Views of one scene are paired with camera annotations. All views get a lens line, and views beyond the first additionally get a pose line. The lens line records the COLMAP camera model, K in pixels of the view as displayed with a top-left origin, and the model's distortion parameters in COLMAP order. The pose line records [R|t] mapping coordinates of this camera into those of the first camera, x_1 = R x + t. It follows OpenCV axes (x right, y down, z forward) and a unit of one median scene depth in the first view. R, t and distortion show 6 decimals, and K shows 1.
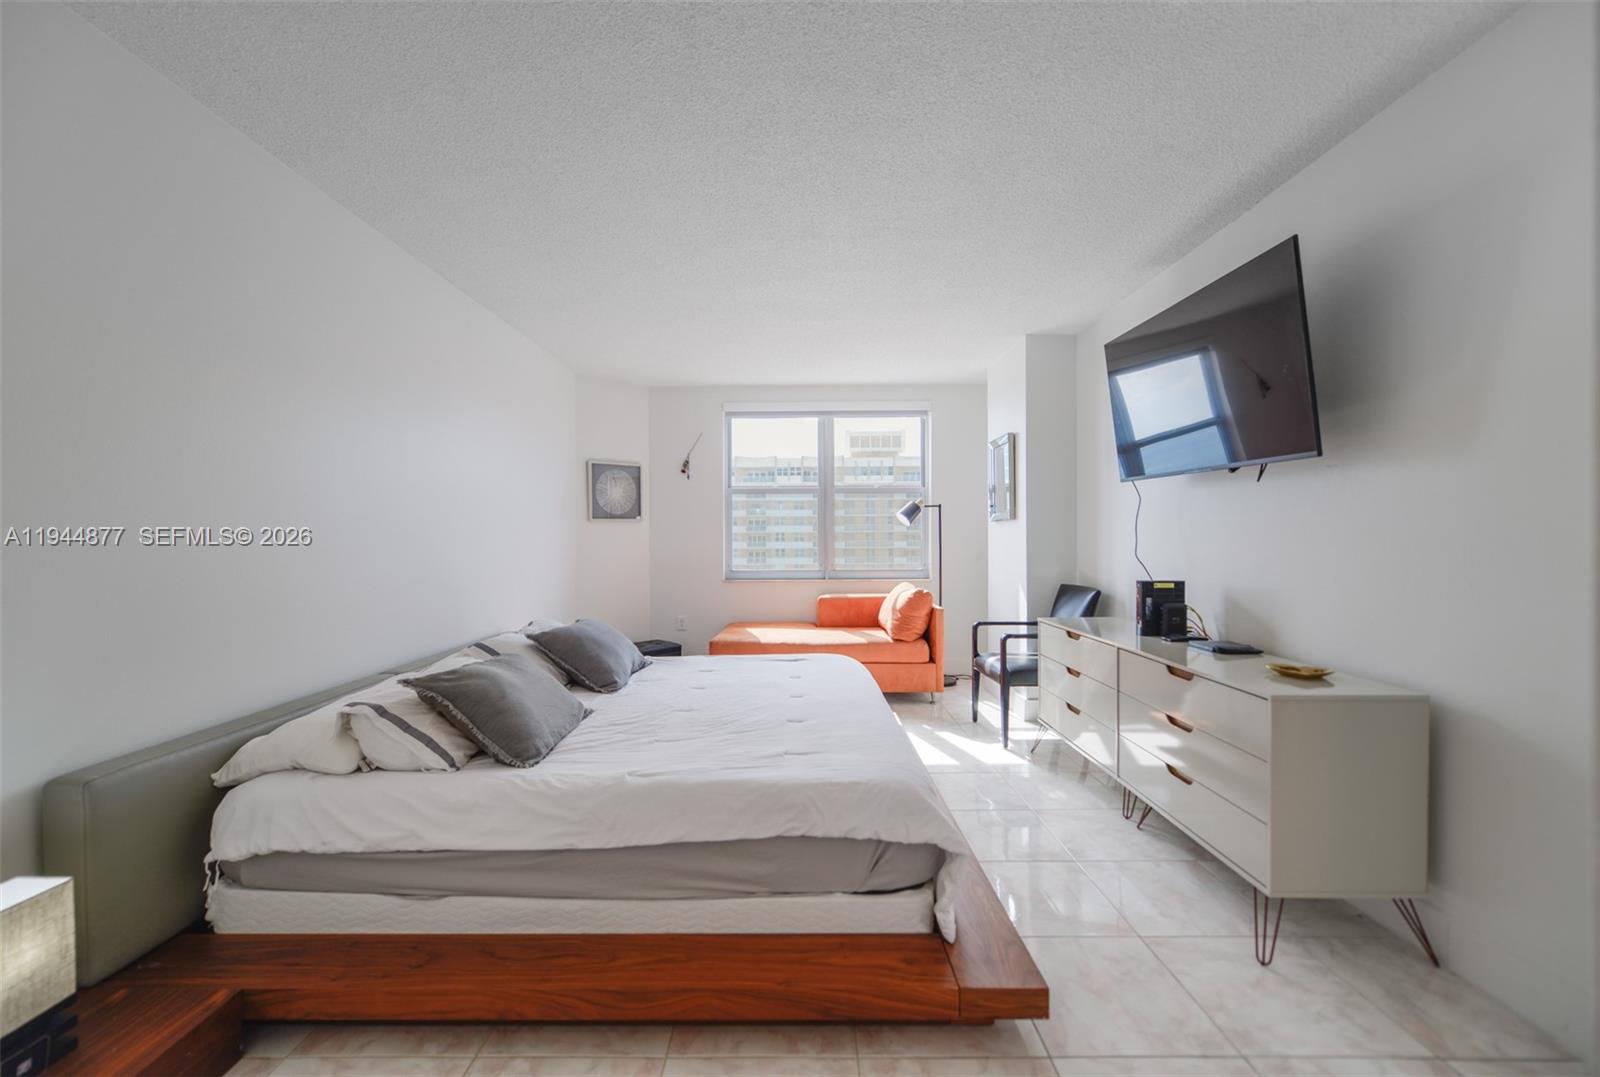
lens RADIAL K [[640.3, 0, 788.4], [0, 640.3, 542.4], [0, 0, 1]] dist [0.003516, 0.000598]
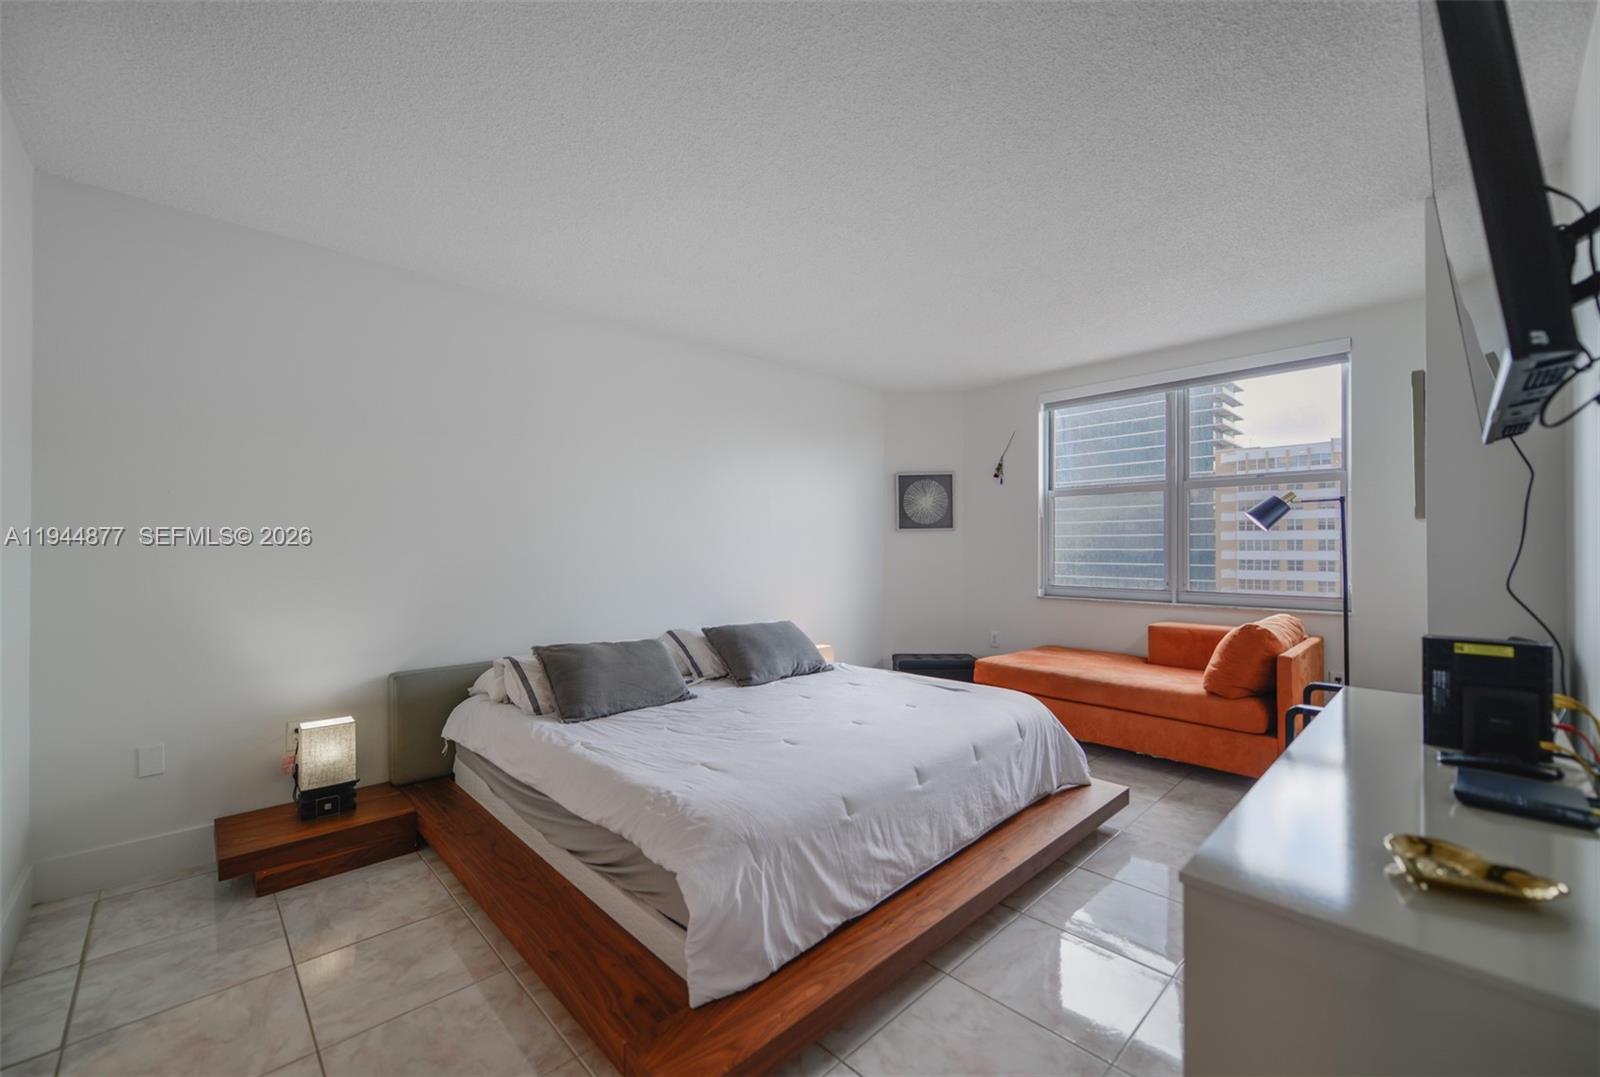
lens RADIAL K [[640.3, 0, 792.2], [0, 640.3, 544.8], [0, 0, 1]] dist [0.003516, 0.000598]
pose [[0.695080, -0.000286, -0.718932, 0.572057], [-0.005488, 0.999969, -0.005705, -0.007844], [0.718911, 0.007911, 0.695057, 0.276115]]
